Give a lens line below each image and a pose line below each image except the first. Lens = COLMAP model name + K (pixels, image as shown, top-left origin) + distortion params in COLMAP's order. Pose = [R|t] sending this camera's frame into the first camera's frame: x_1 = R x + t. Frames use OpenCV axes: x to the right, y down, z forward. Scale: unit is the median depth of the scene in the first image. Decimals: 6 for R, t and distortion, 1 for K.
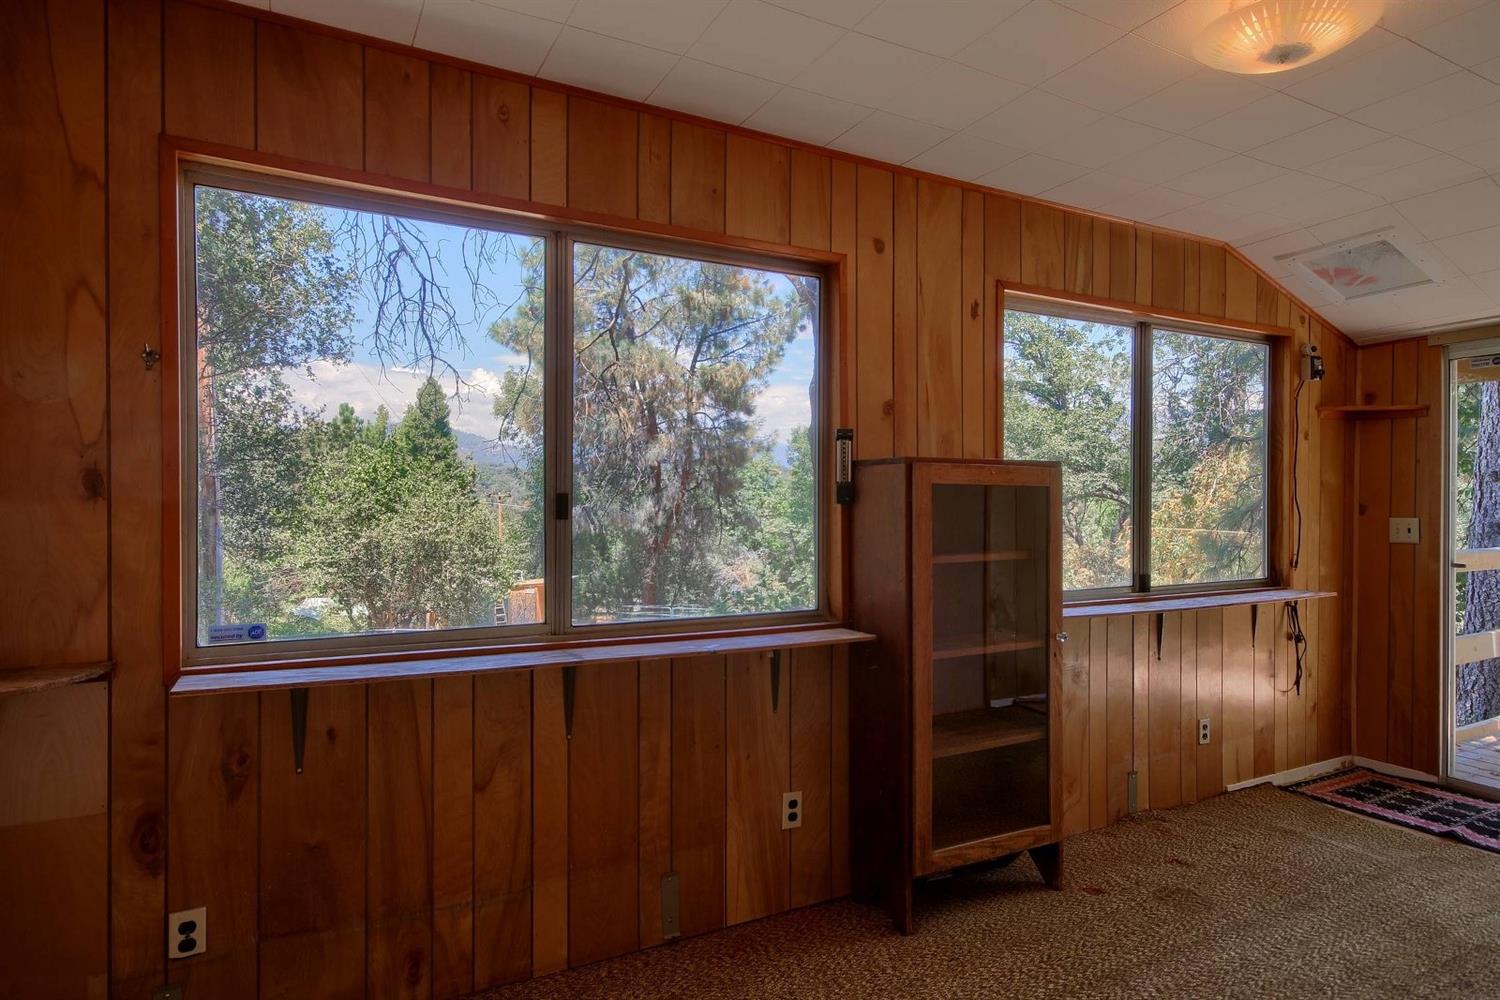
lens RADIAL K [[845.5, 0, 752.8], [0, 845.5, 503.1], [0, 0, 1]] dist [-0.005707, 0.004107]
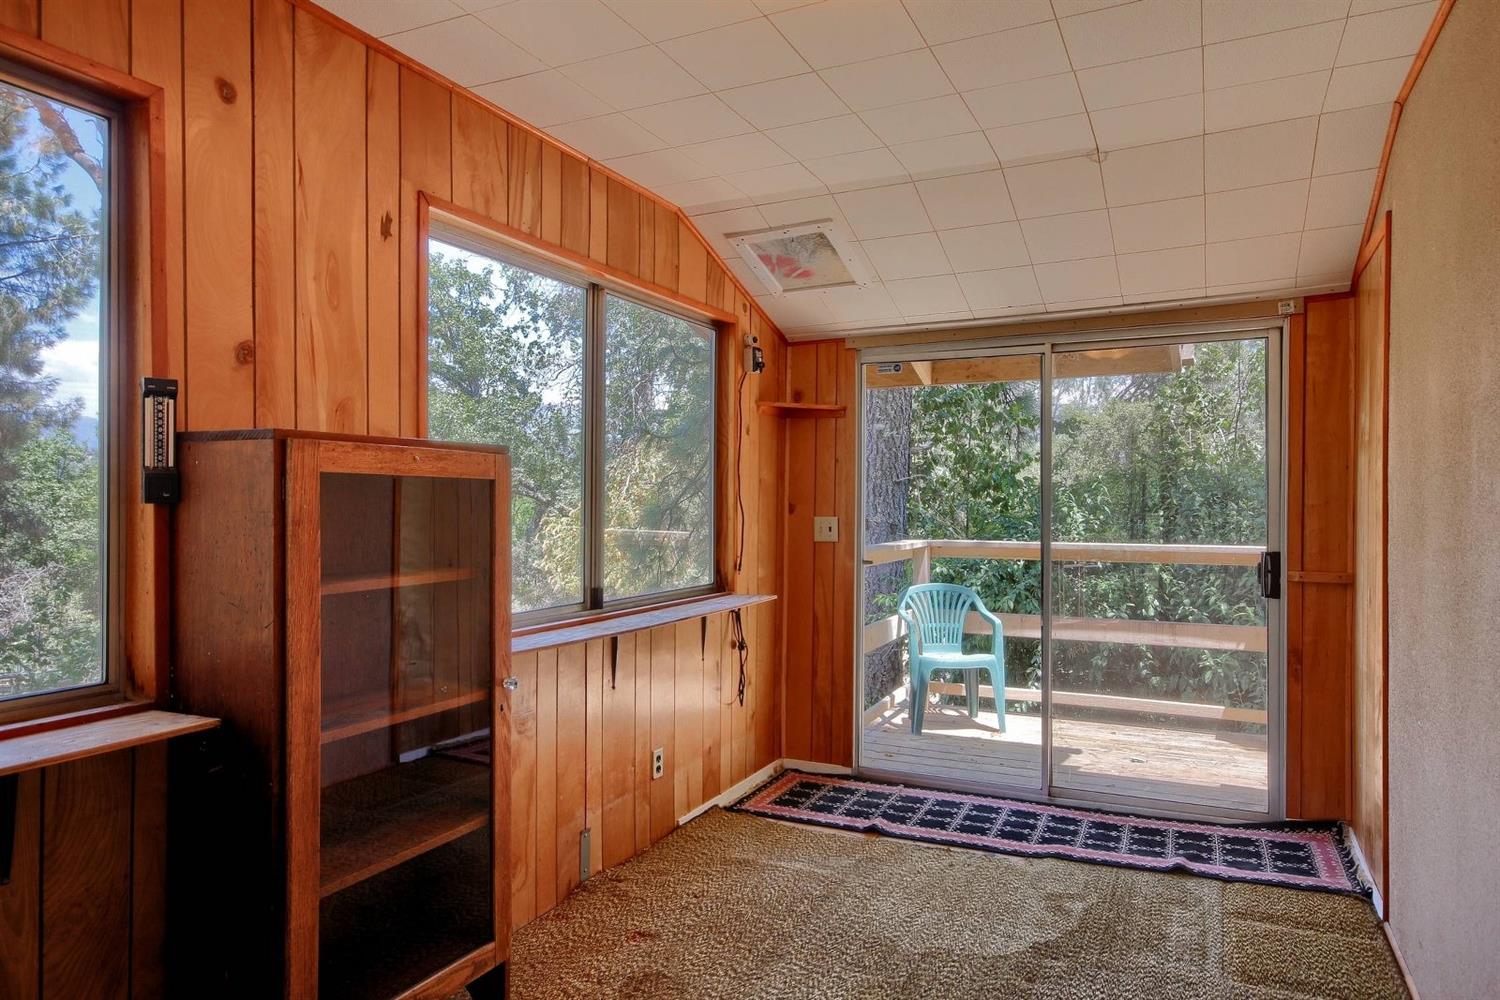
lens RADIAL K [[935.7, 0, 761.0], [0, 935.7, 503.4], [0, 0, 1]] dist [0.019613, 0.008659]
pose [[0.795653, -0.000216, 0.605753, 0.034674], [-0.001838, 0.999994, 0.002771, -0.001529], [-0.605750, -0.003318, 0.795648, 0.175459]]
